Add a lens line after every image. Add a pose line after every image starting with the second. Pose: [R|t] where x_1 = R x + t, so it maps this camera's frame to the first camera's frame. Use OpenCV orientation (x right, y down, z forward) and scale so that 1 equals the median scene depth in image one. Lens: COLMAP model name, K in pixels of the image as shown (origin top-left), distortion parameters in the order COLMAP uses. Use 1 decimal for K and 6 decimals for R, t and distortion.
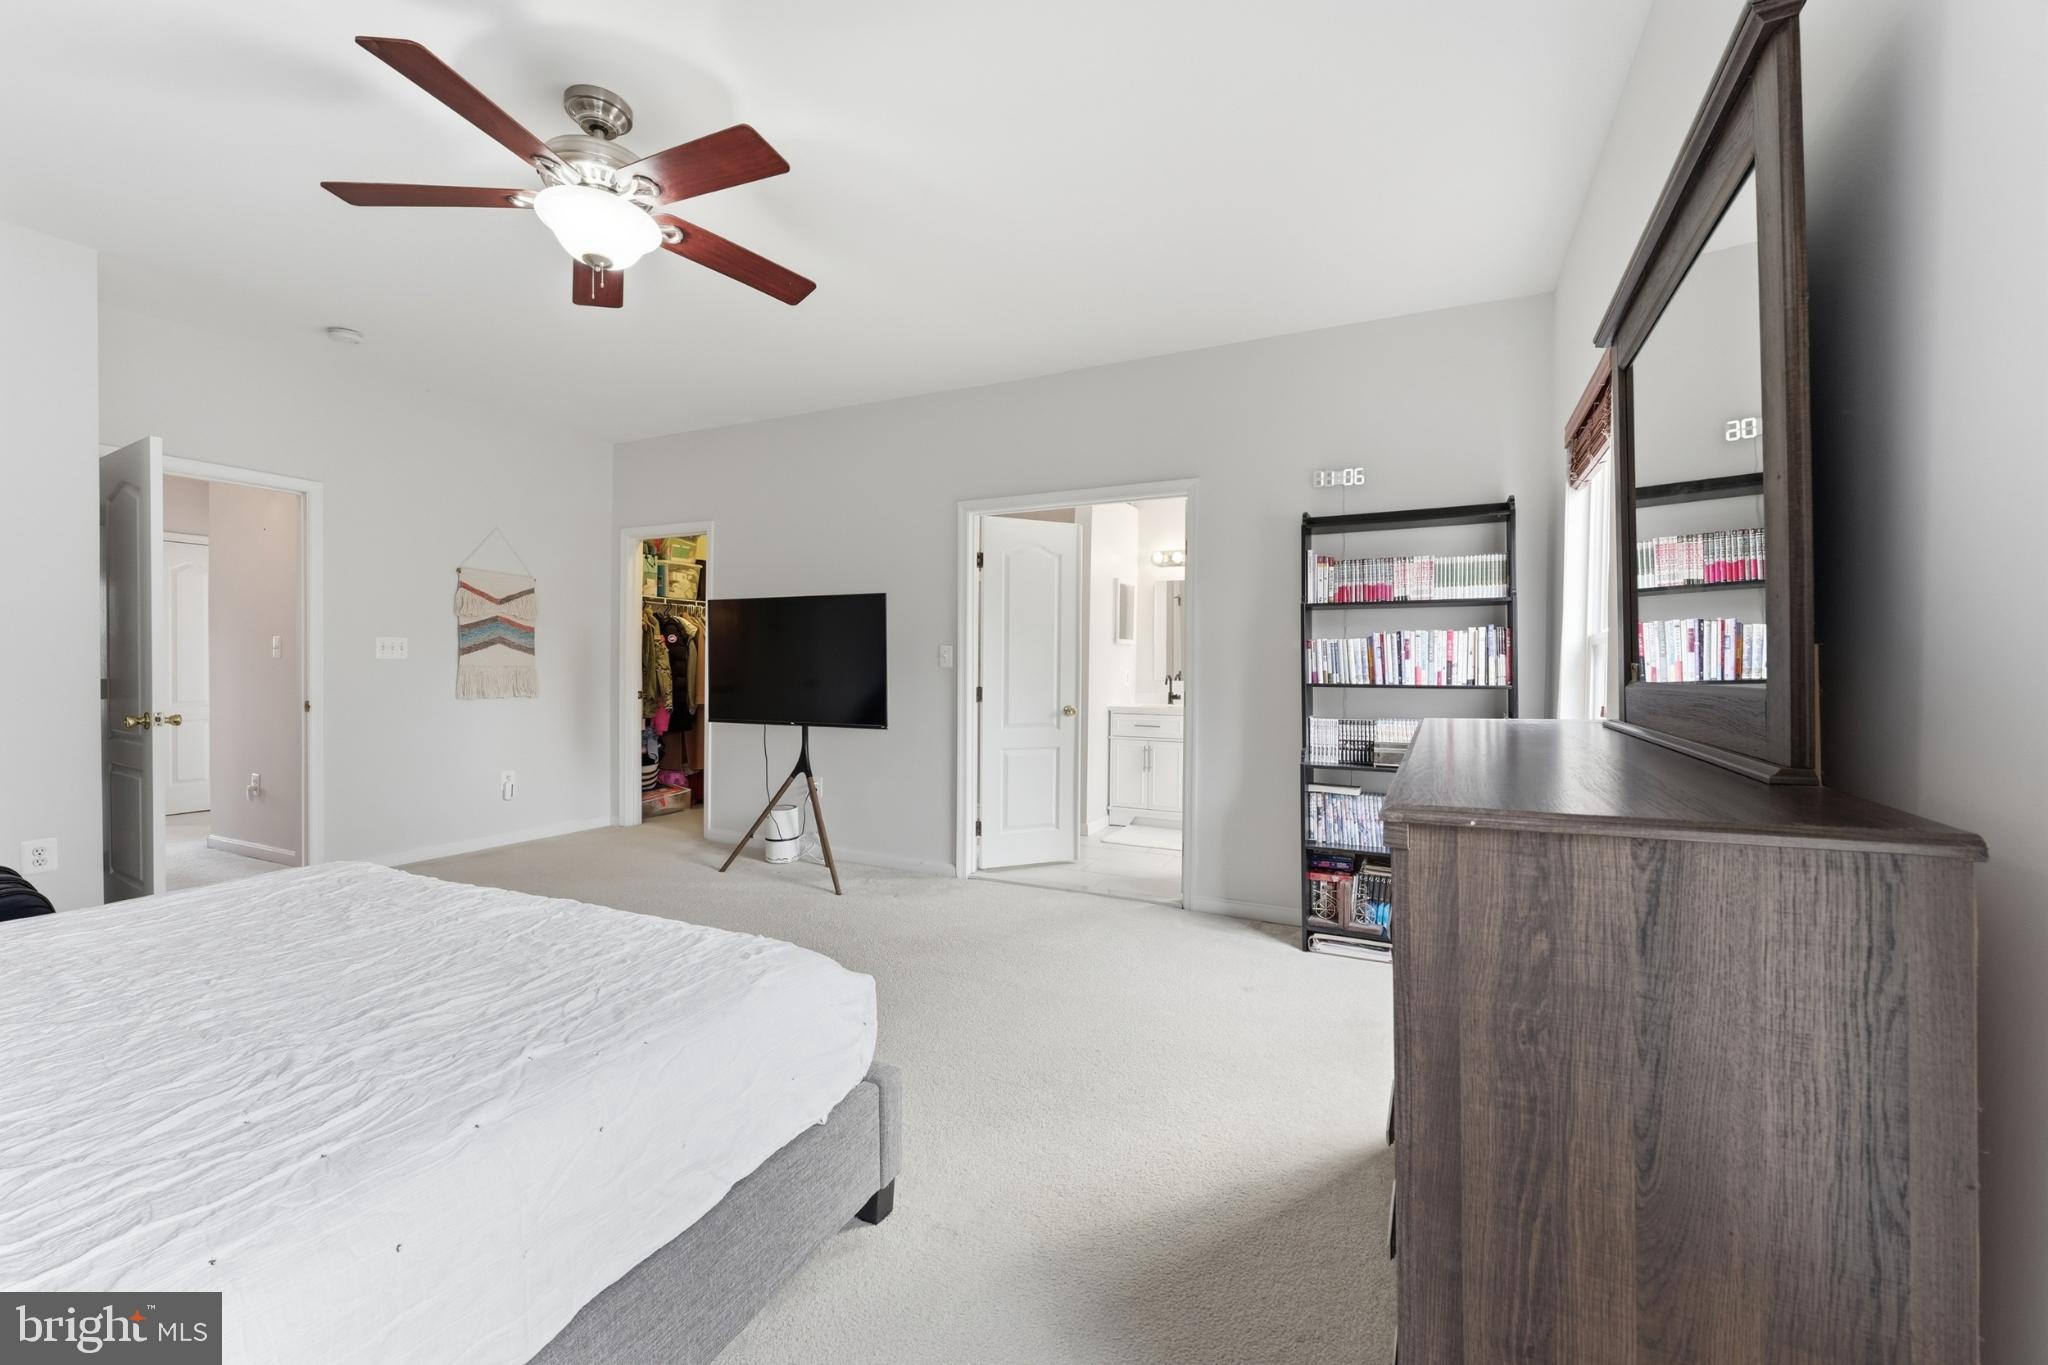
lens RADIAL K [[828.3, 0, 1027.9], [0, 828.3, 652.9], [0, 0, 1]] dist [0.000579, 0.000081]
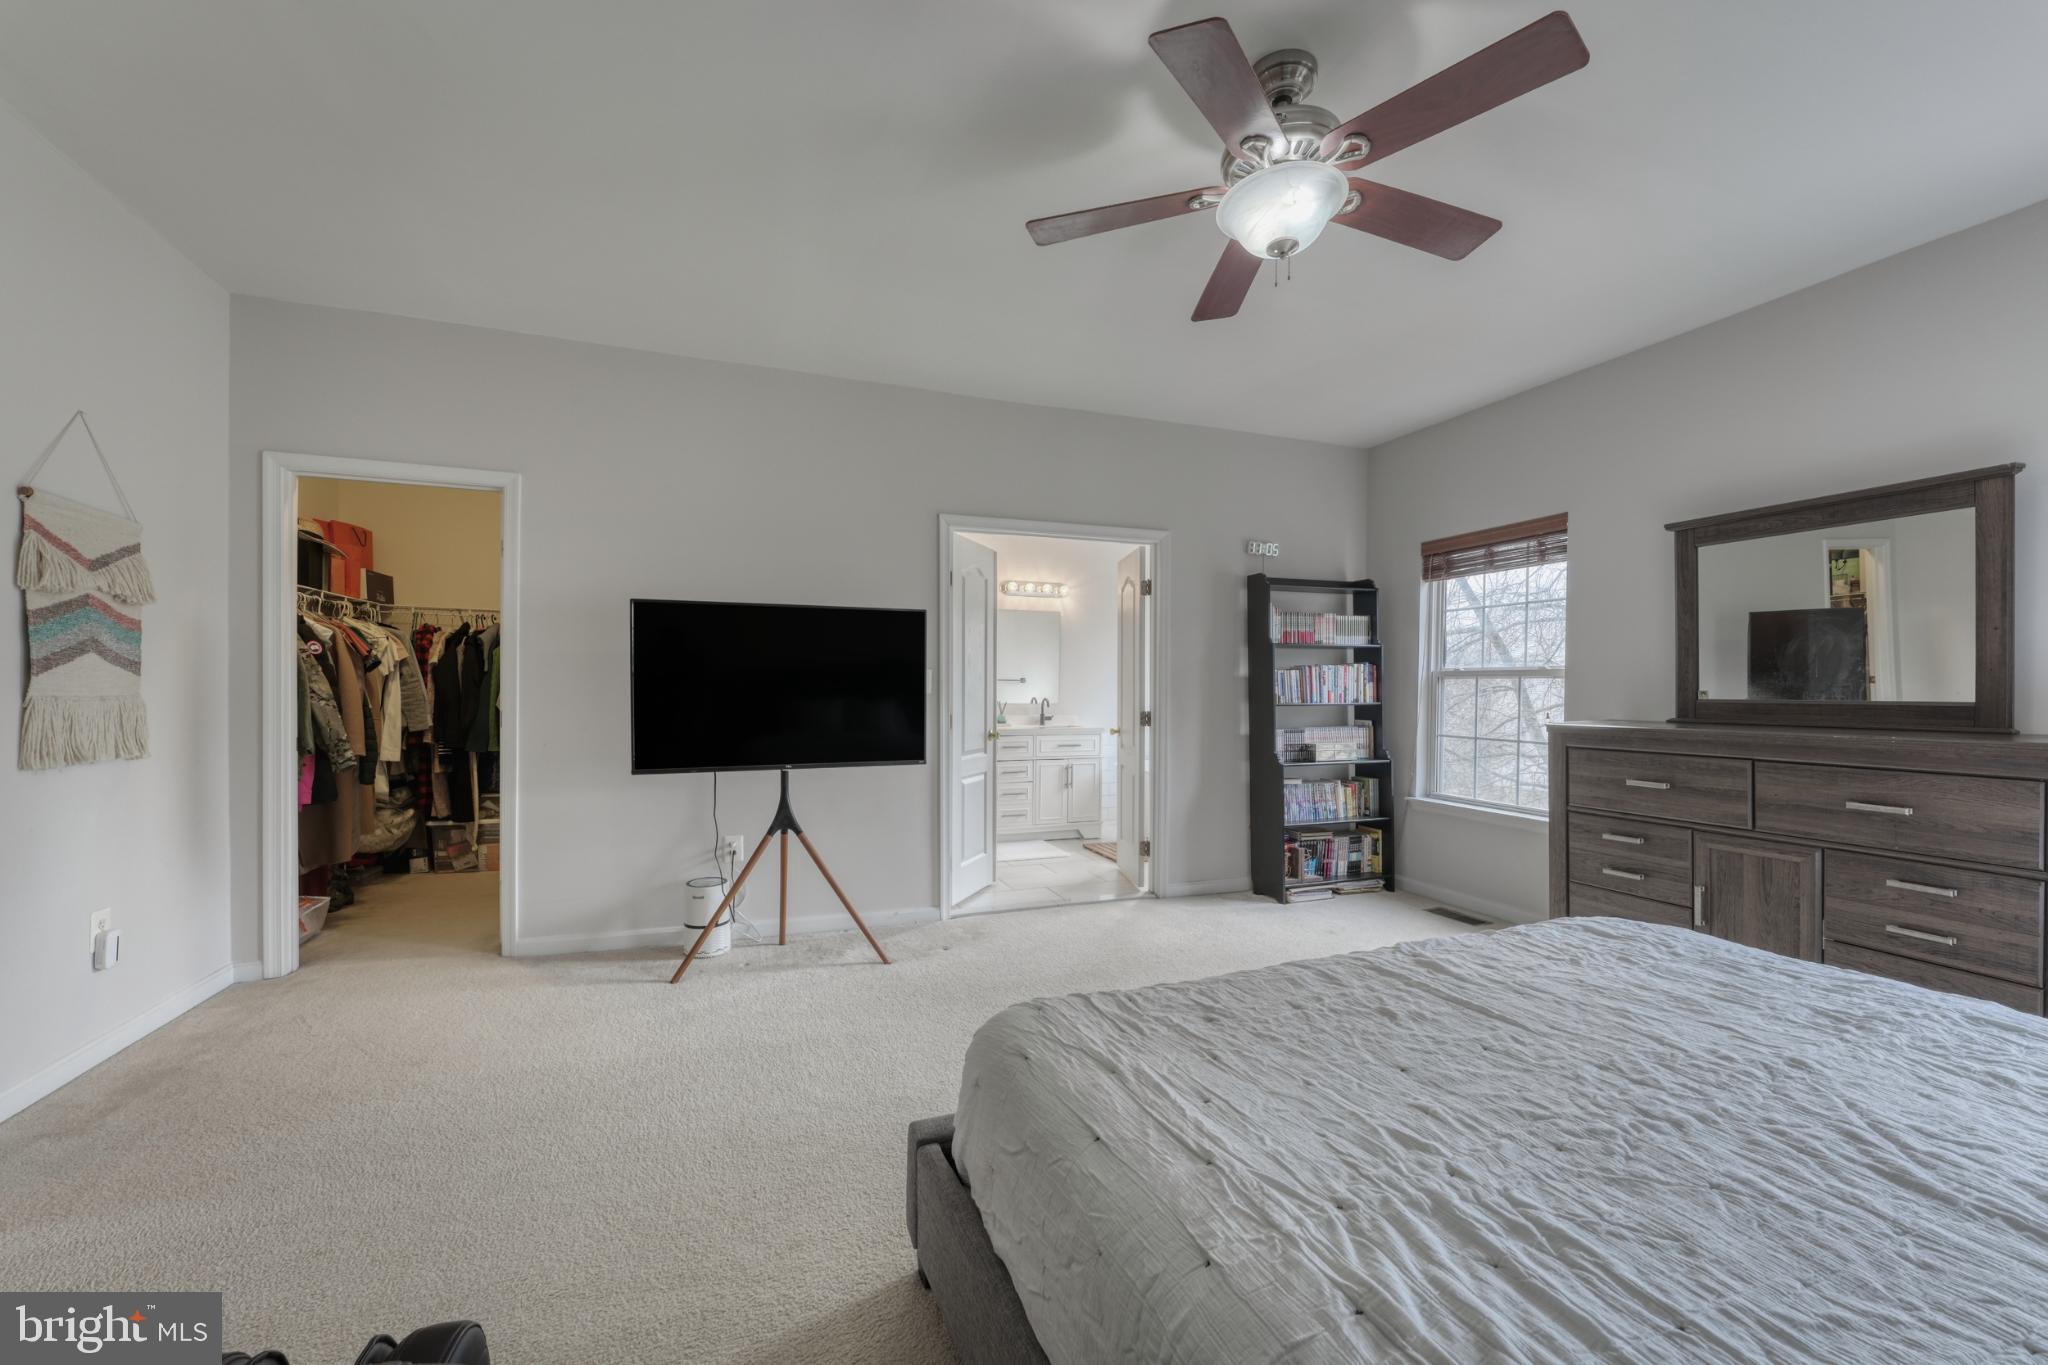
lens RADIAL K [[833.0, 0, 1028.5], [0, 833.0, 680.7], [0, 0, 1]] dist [0.000128, 0.000356]
pose [[0.677642, 0.002548, 0.735388, -0.727553], [-0.009548, 0.999940, 0.005333, -0.002439], [-0.735330, -0.010635, 0.677626, 0.309516]]
